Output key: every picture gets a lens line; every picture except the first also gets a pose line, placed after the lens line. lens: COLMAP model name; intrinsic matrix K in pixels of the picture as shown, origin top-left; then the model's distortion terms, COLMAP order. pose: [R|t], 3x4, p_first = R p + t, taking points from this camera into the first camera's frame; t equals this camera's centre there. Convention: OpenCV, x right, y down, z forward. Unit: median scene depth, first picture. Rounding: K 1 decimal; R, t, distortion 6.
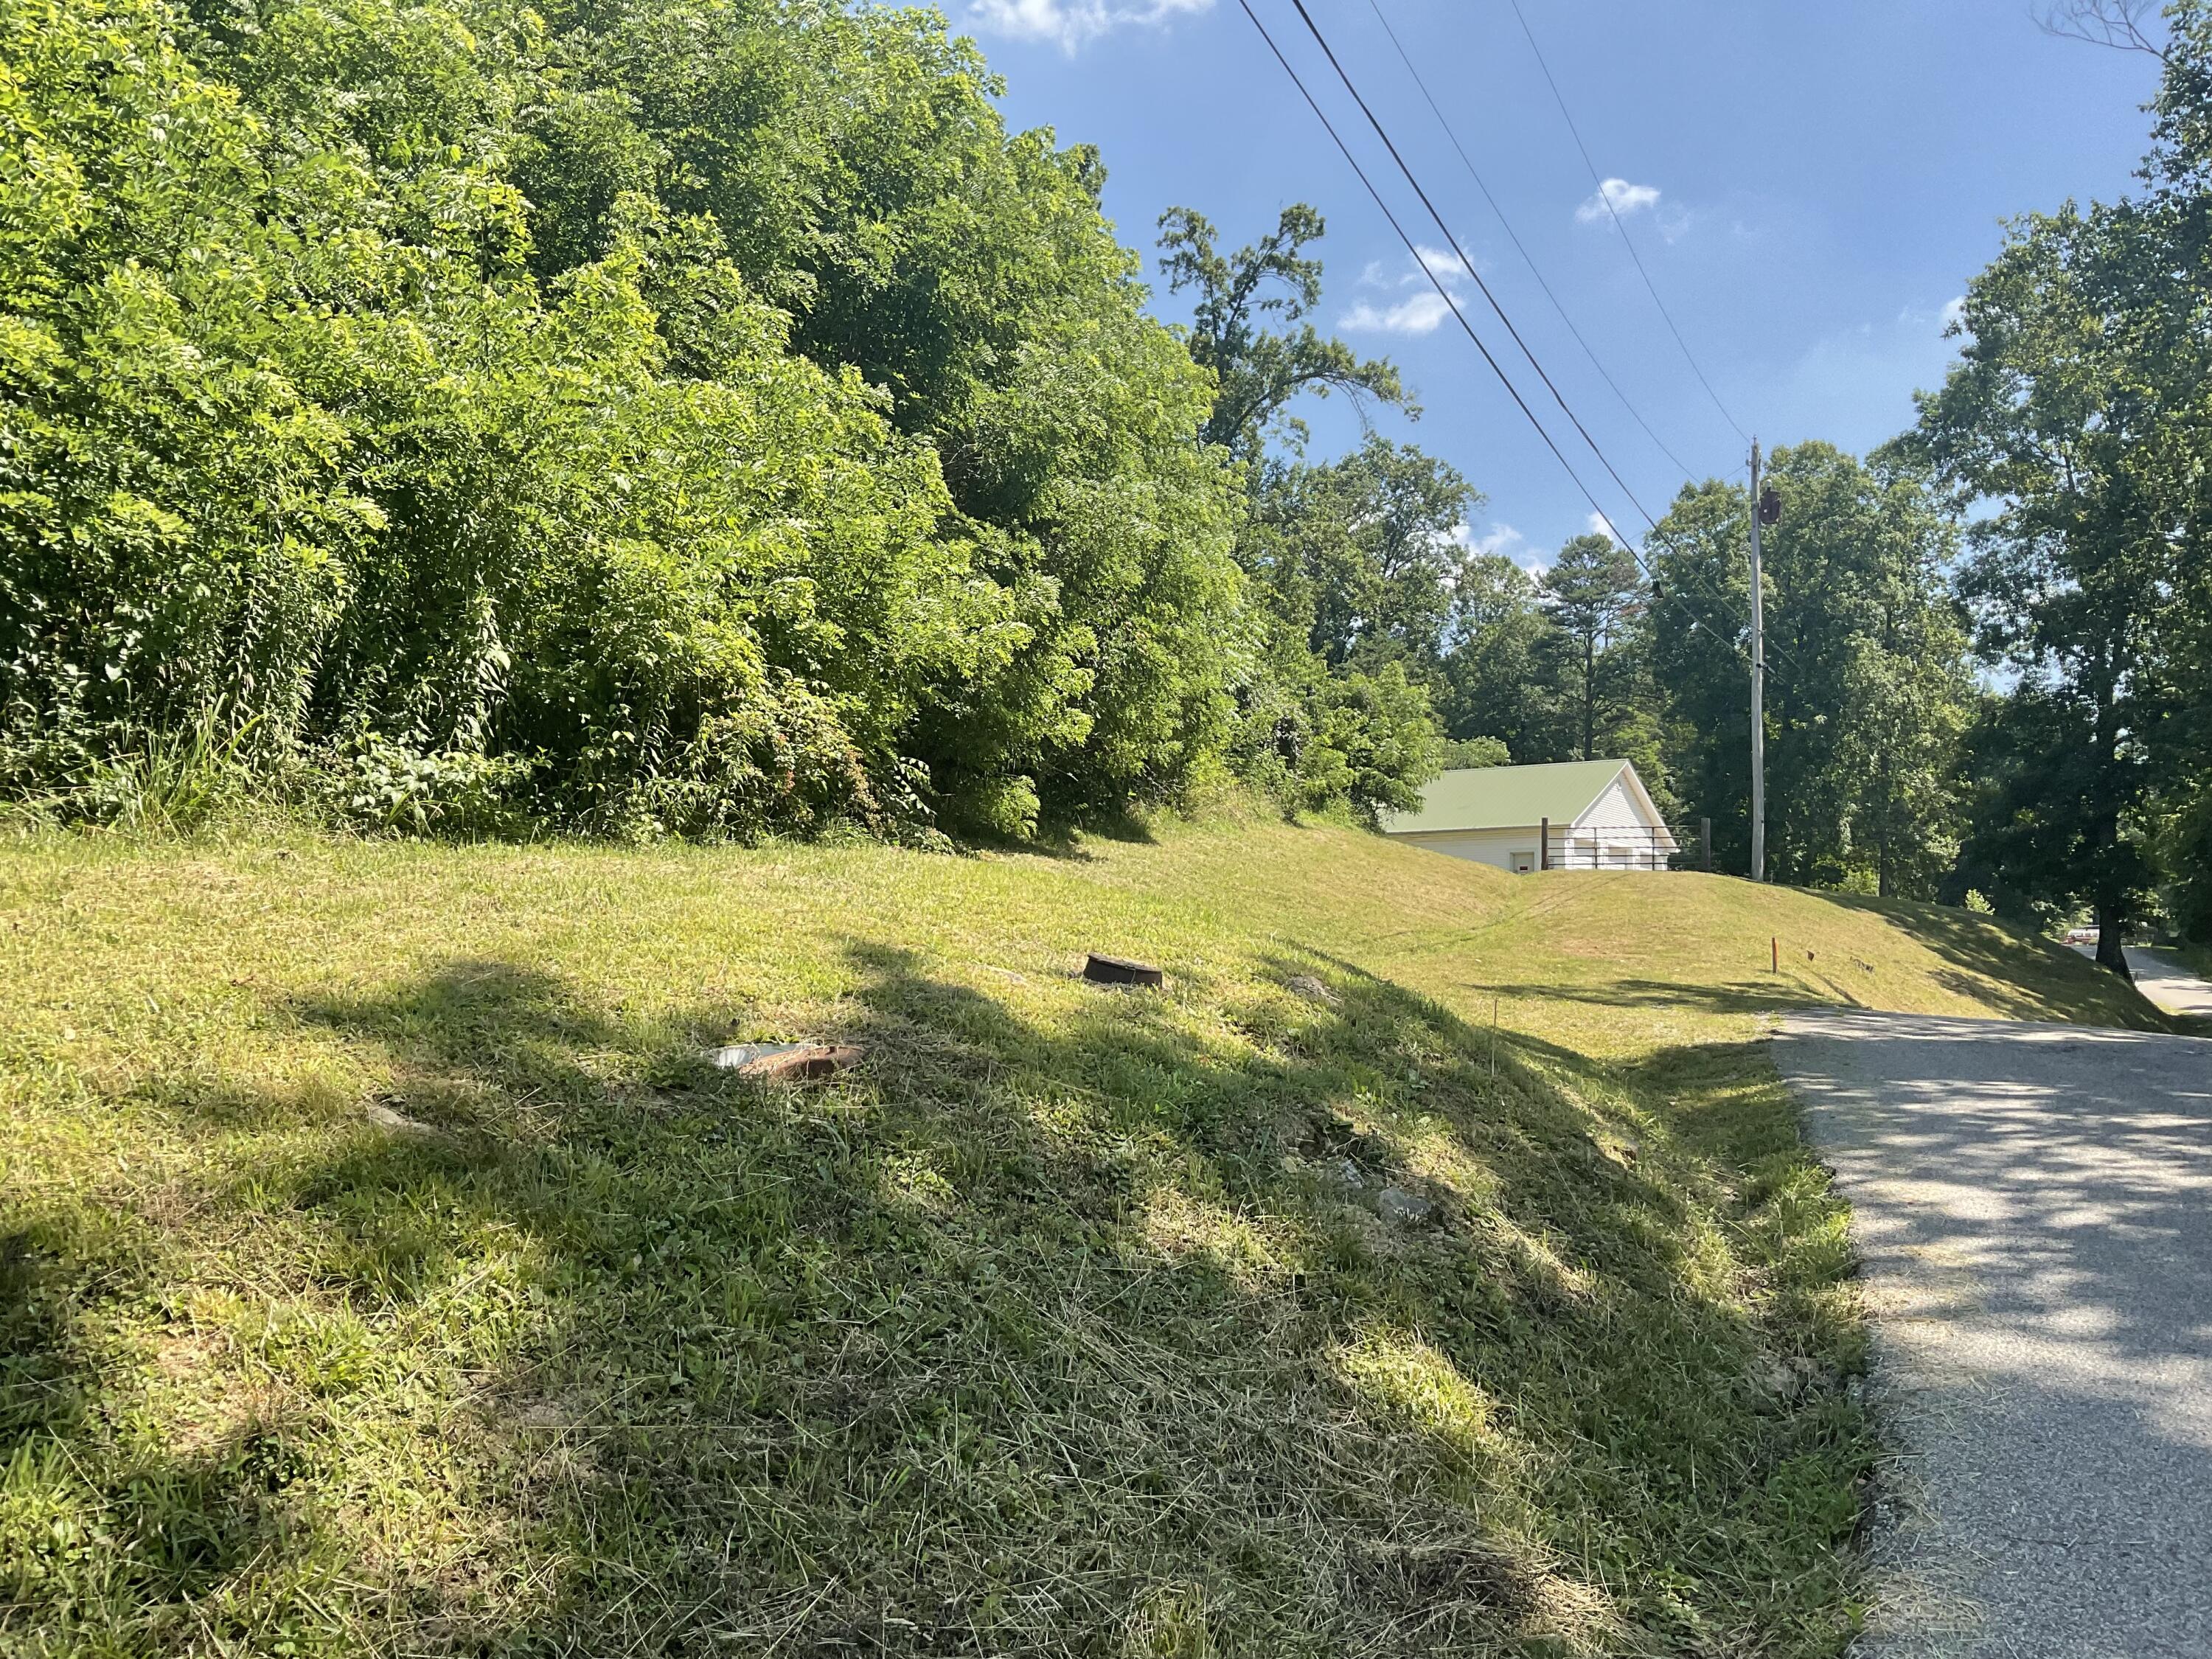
lens RADIAL K [[1837.1, 0, 1094.9], [0, 1837.1, 840.5], [0, 0, 1]] dist [0.061938, -0.129255]
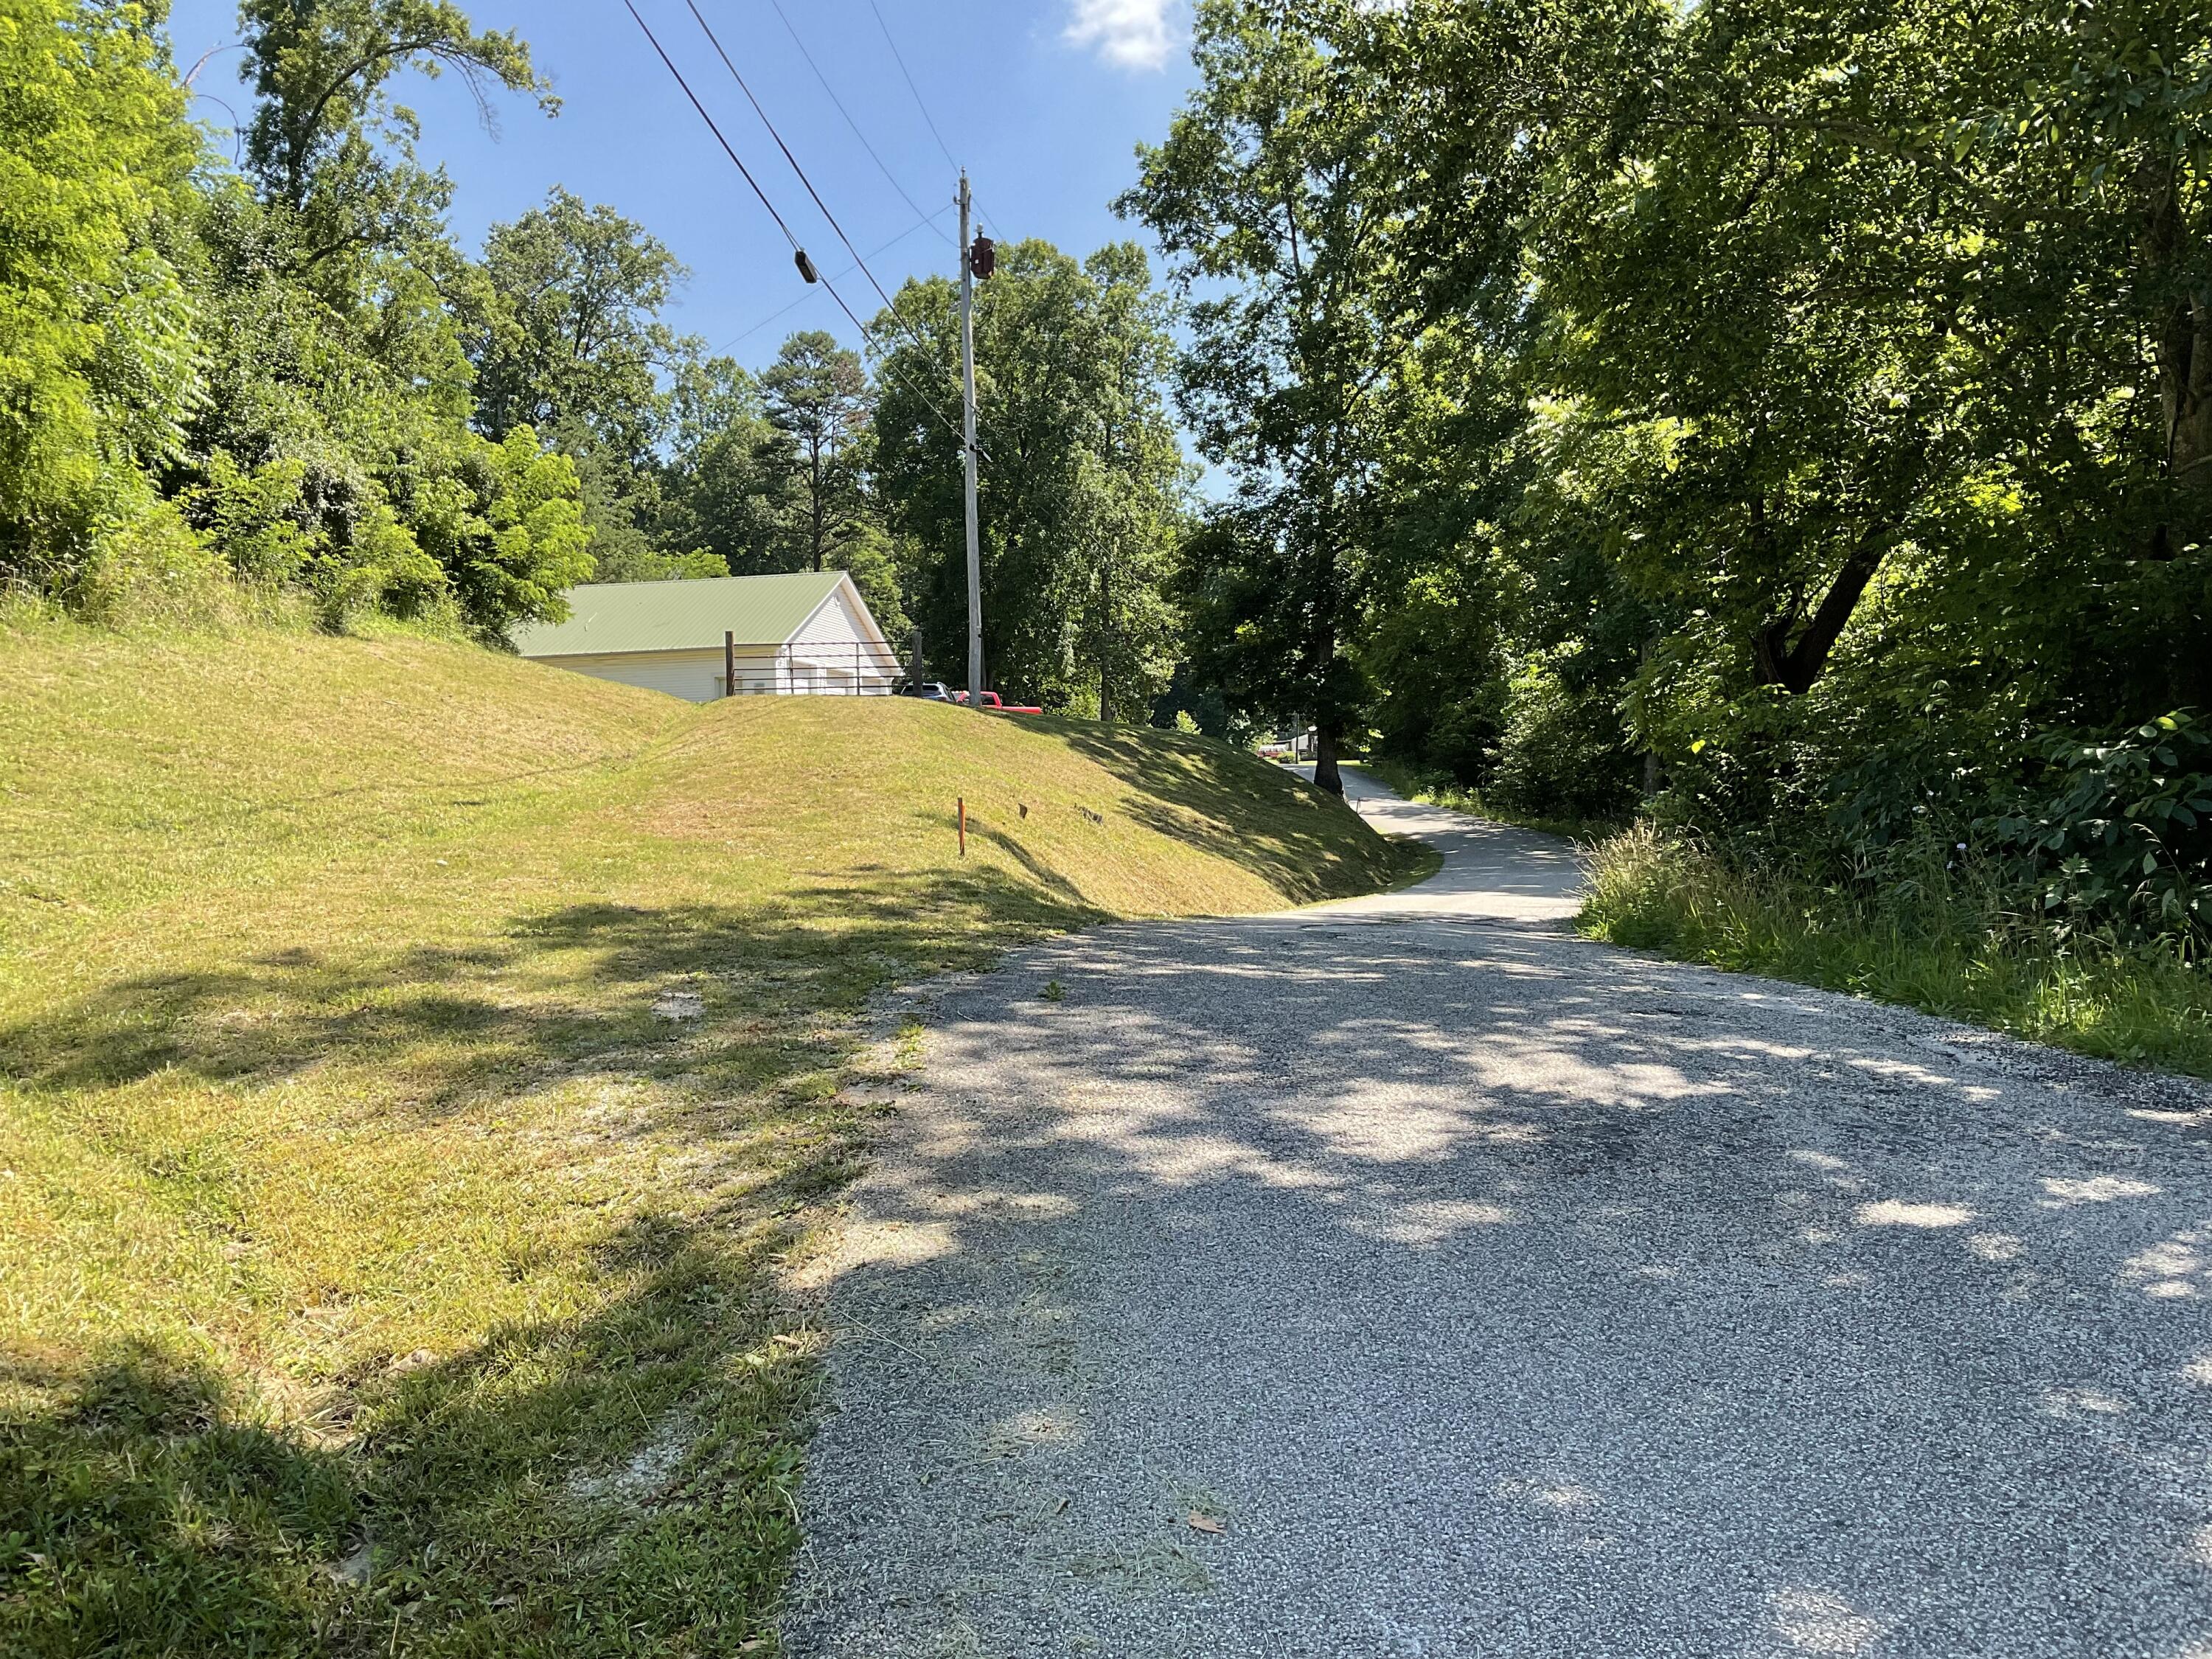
lens RADIAL K [[1837.1, 0, 1106.6], [0, 1837.1, 841.1], [0, 0, 1]] dist [0.061938, -0.129255]
pose [[0.918722, -0.041119, 0.392759, 0.048462], [0.003689, 0.995414, 0.095585, 0.001770], [-0.394888, -0.086367, 0.914661, 0.118245]]
